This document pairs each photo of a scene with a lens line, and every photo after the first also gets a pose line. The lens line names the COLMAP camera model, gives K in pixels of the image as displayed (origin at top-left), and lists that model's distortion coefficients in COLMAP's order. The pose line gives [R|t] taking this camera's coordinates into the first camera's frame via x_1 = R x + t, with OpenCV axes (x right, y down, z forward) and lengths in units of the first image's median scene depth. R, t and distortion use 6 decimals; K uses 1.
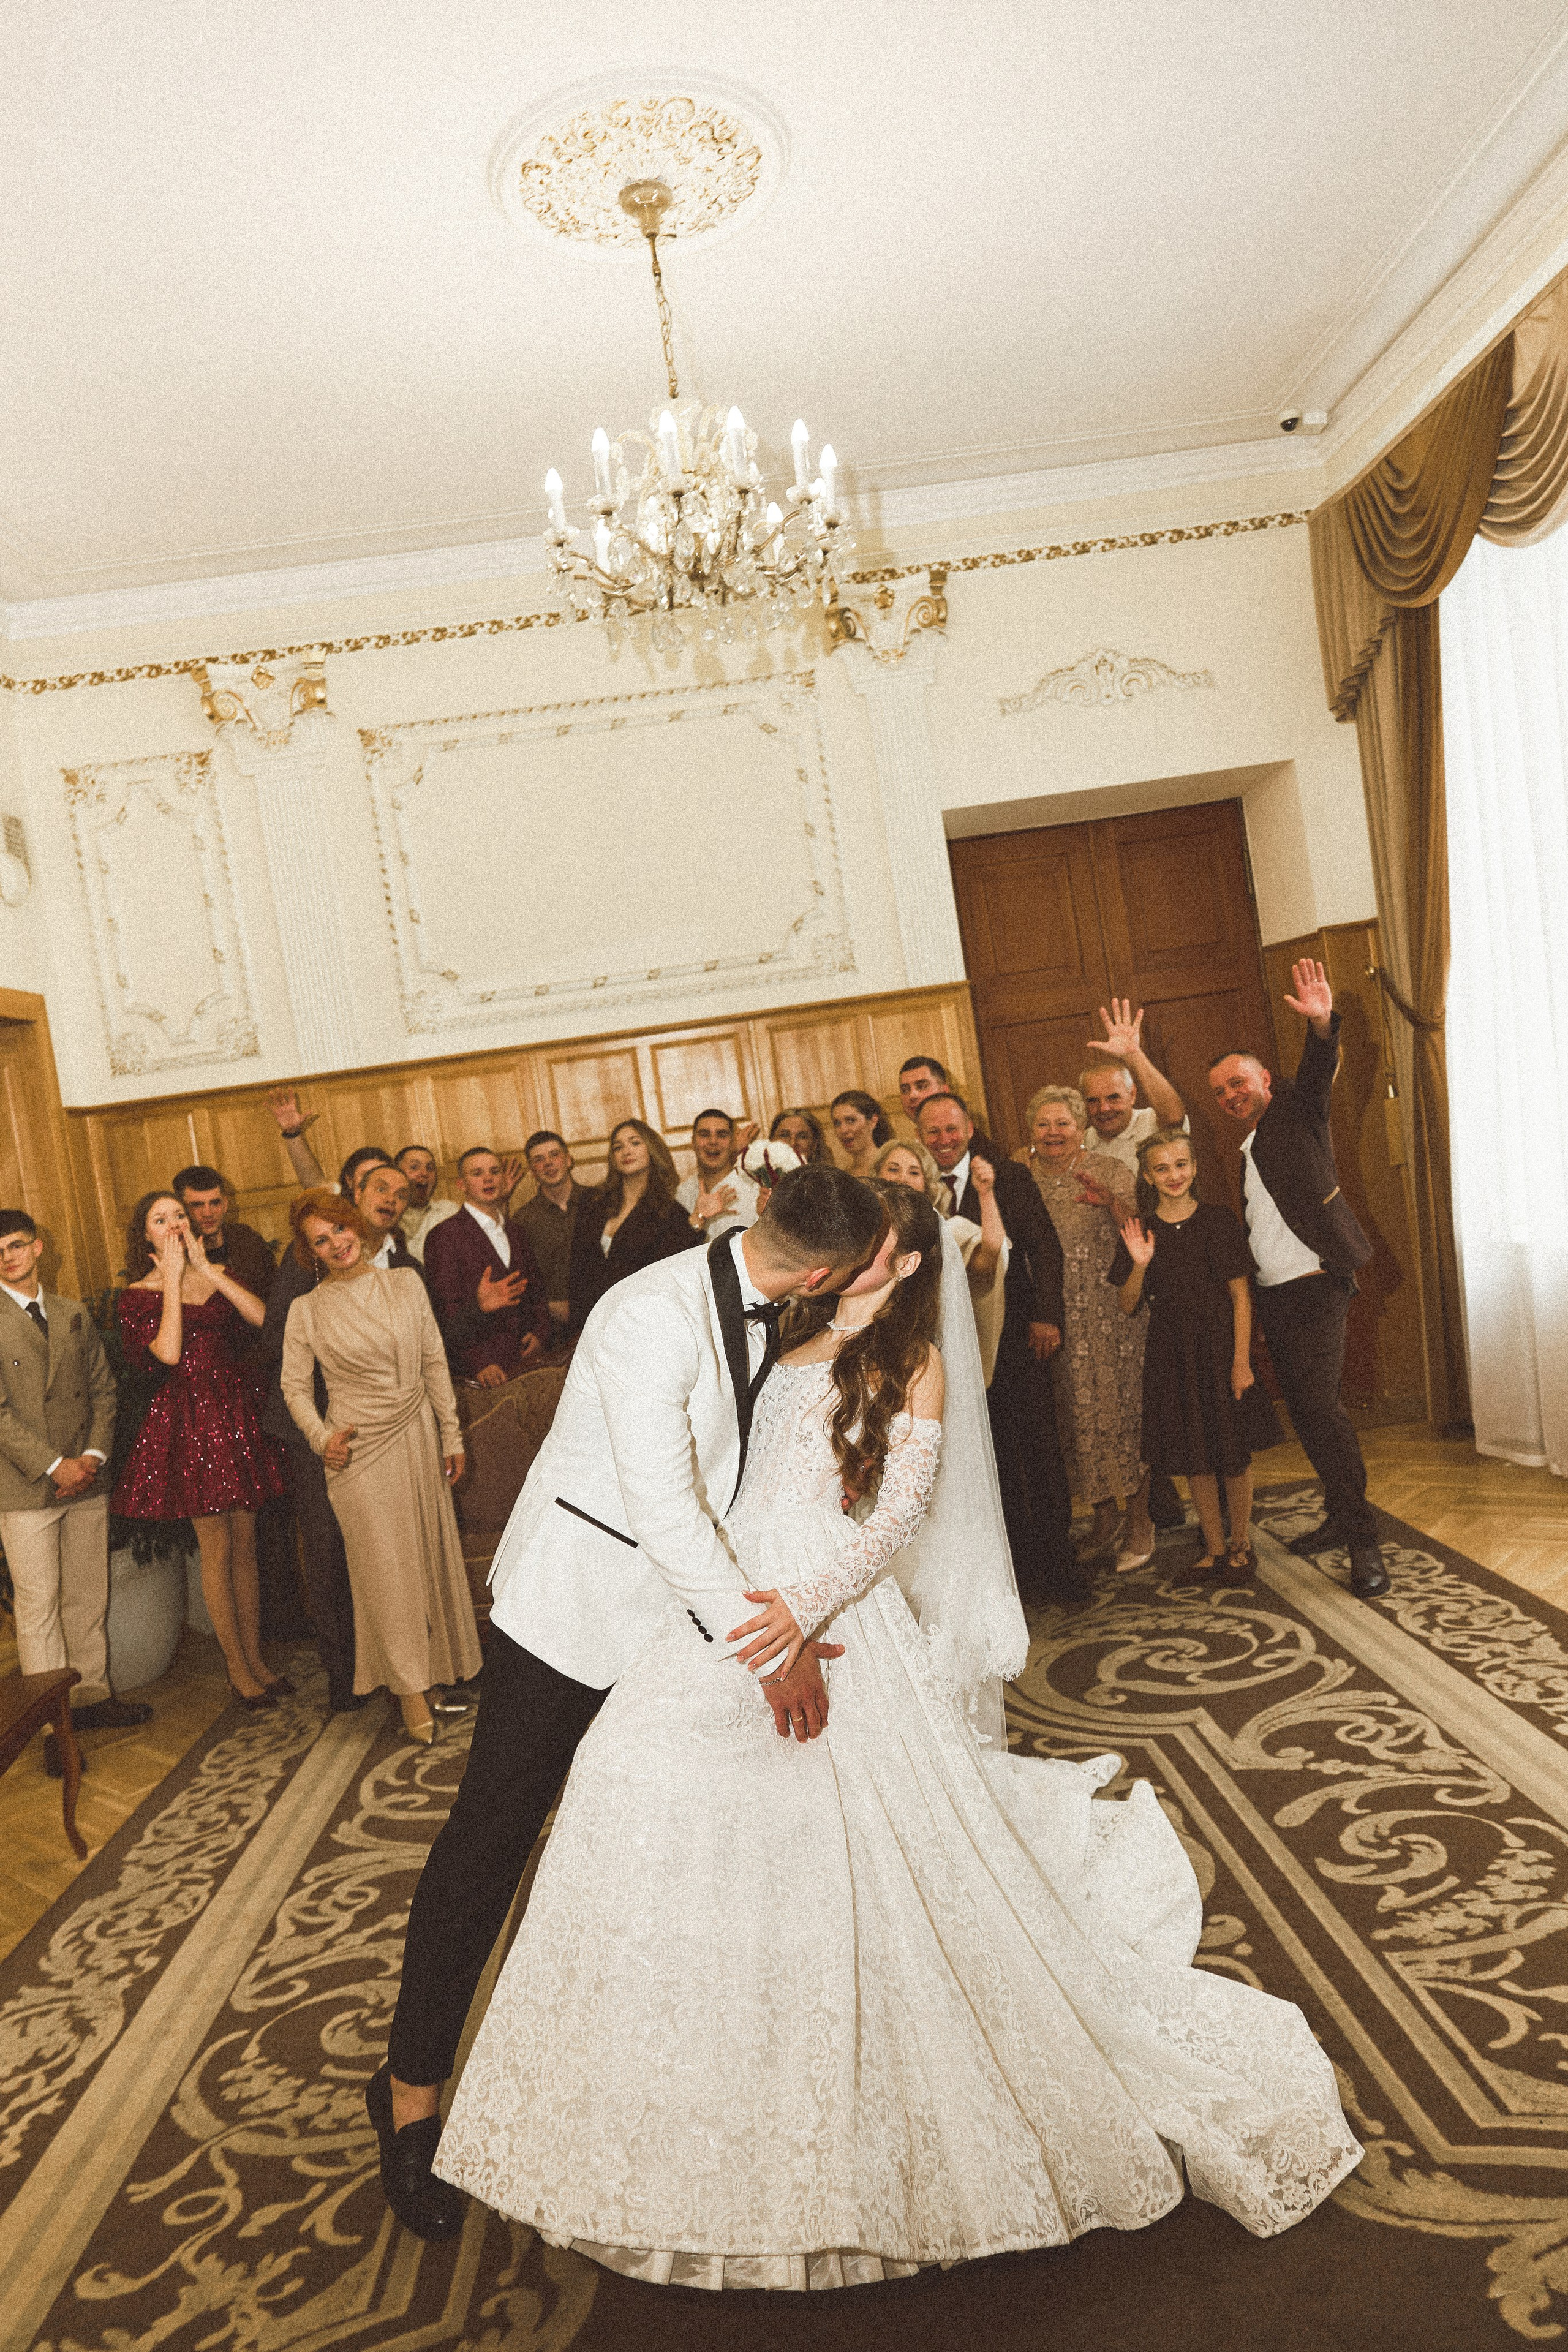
lens RADIAL K [[1639.1, 0, 793.1], [0, 1639.1, 1178.0], [0, 0, 1]] dist [0.000528, -0.000298]
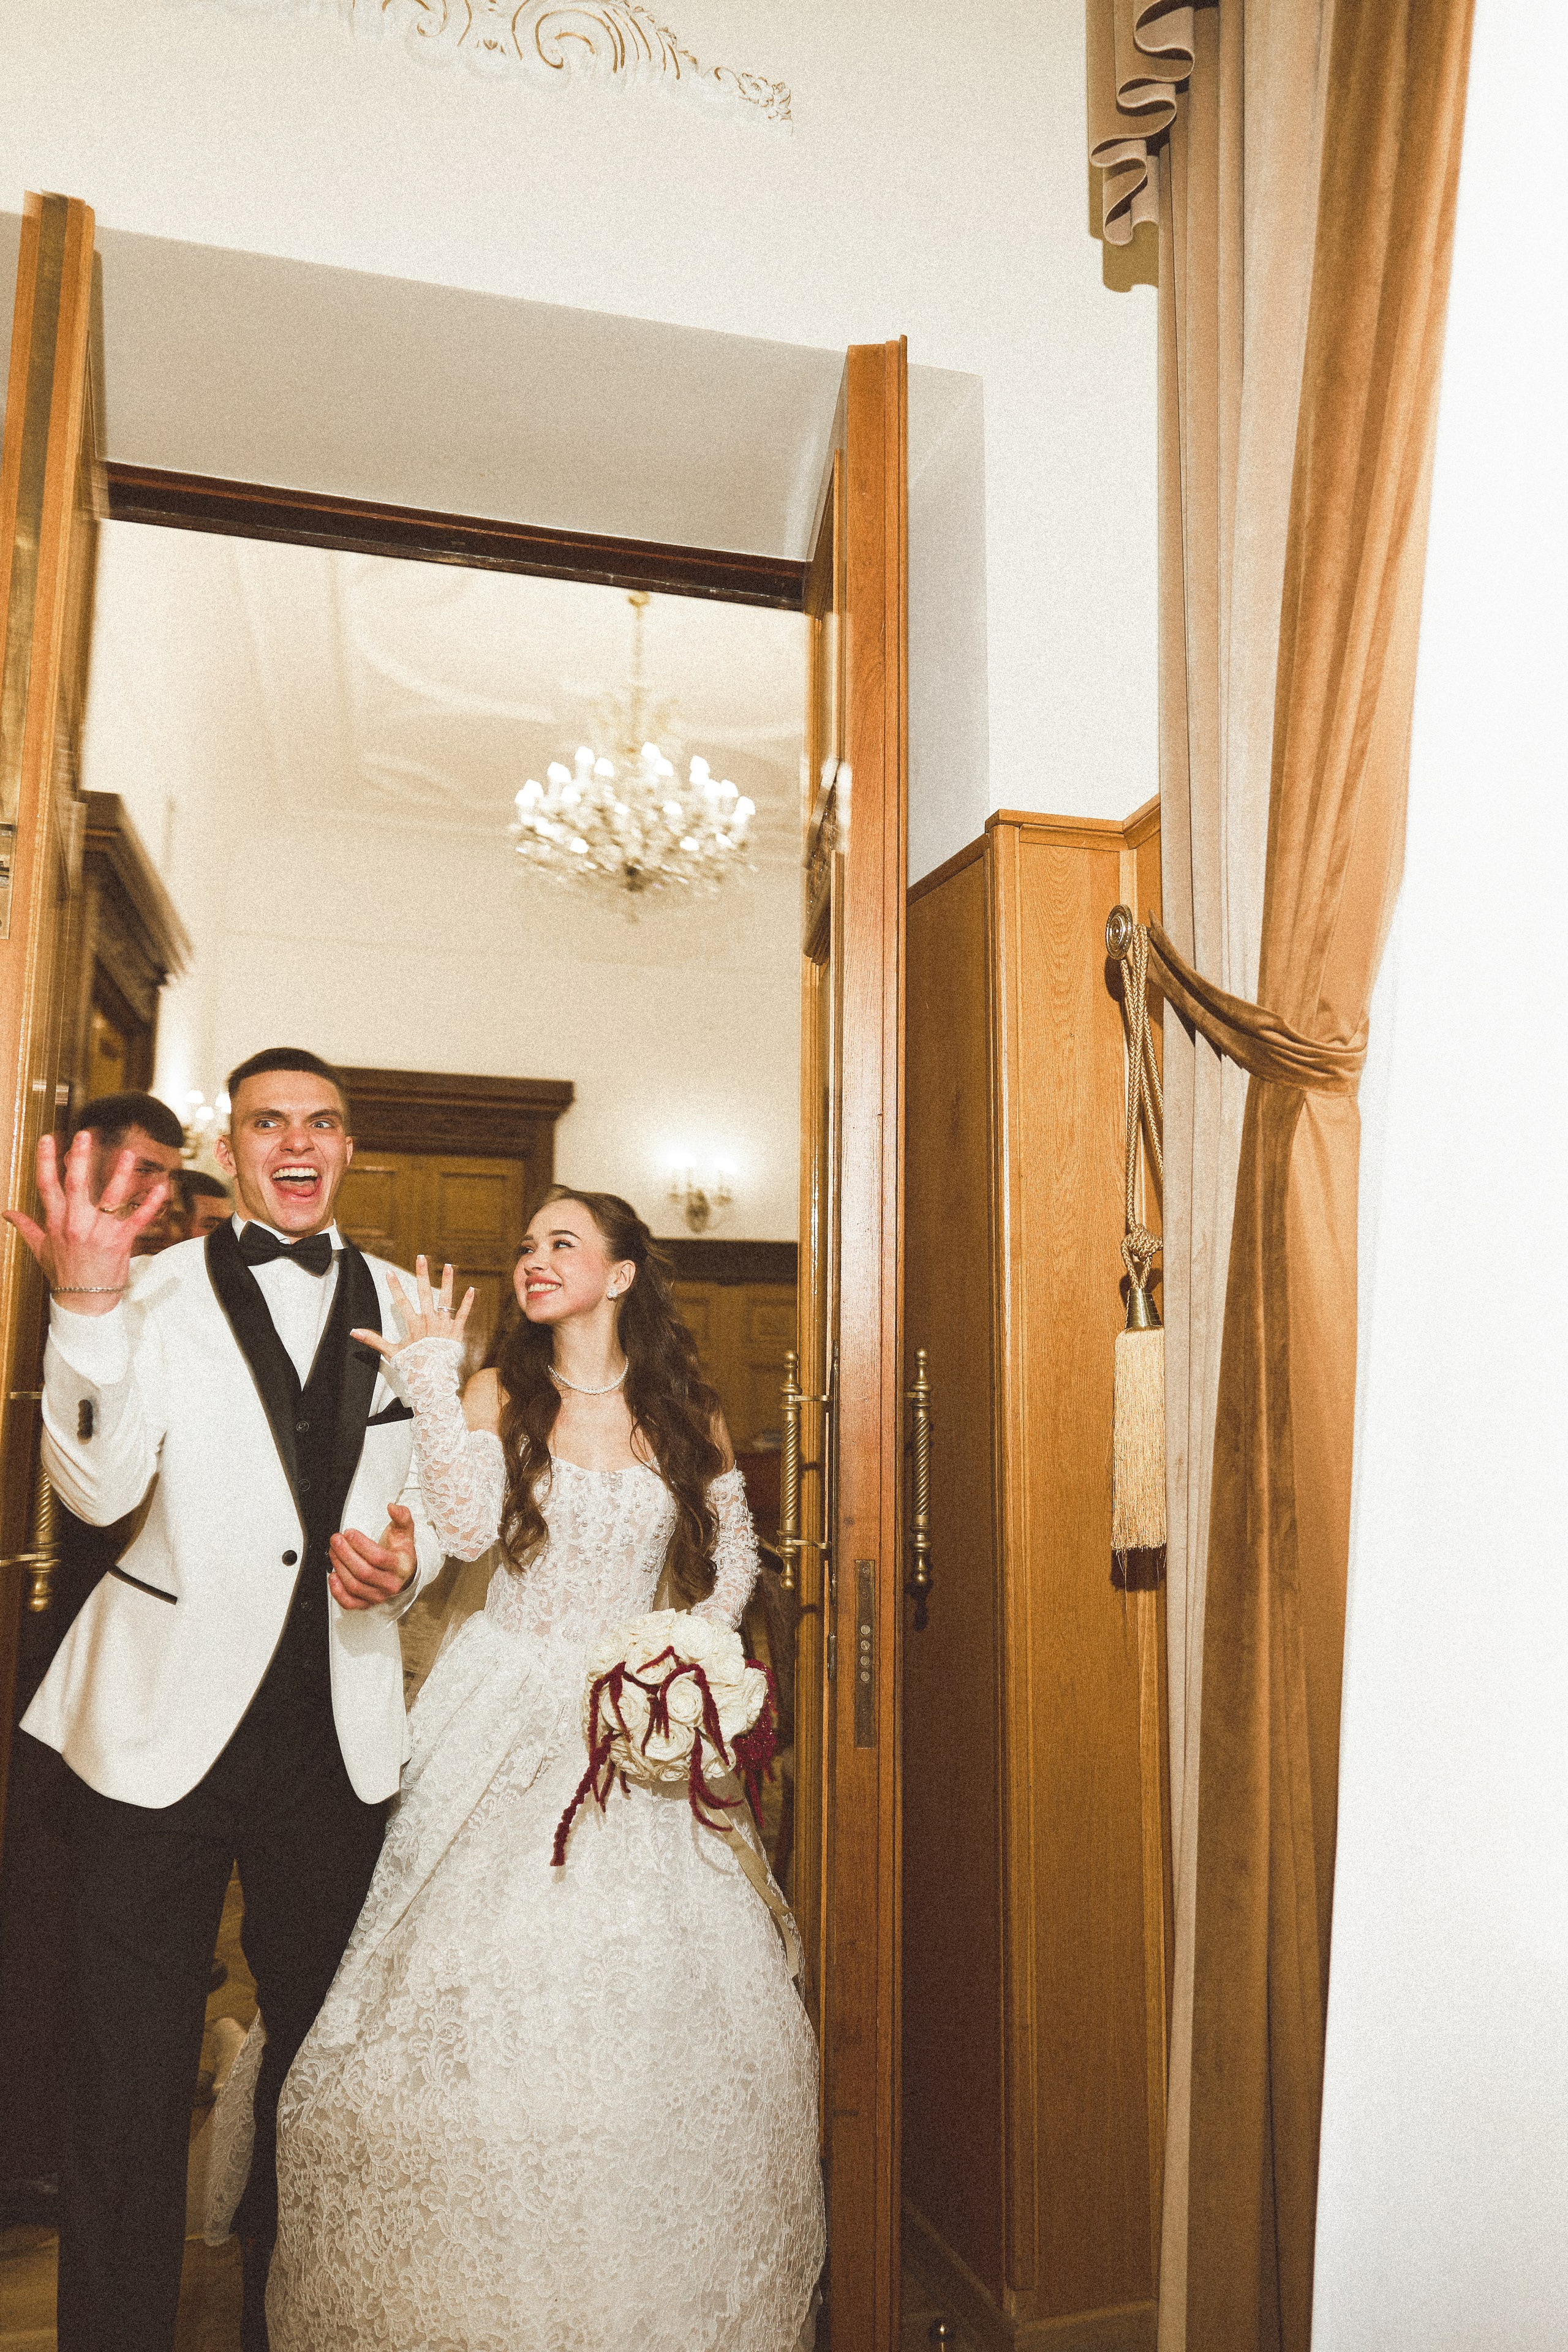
lens RADIAL K [[1639.1, 0, 793.1], [0, 1639.1, 1178.0], [0, 0, 1]] dist [0.000528, -0.000298]
pose [[0.969796, 0.184034, 0.160085, 0.363043], [-0.149547, 0.967095, -0.205822, -0.004579], [-0.192696, 0.175665, 0.965407, 1.044017]]
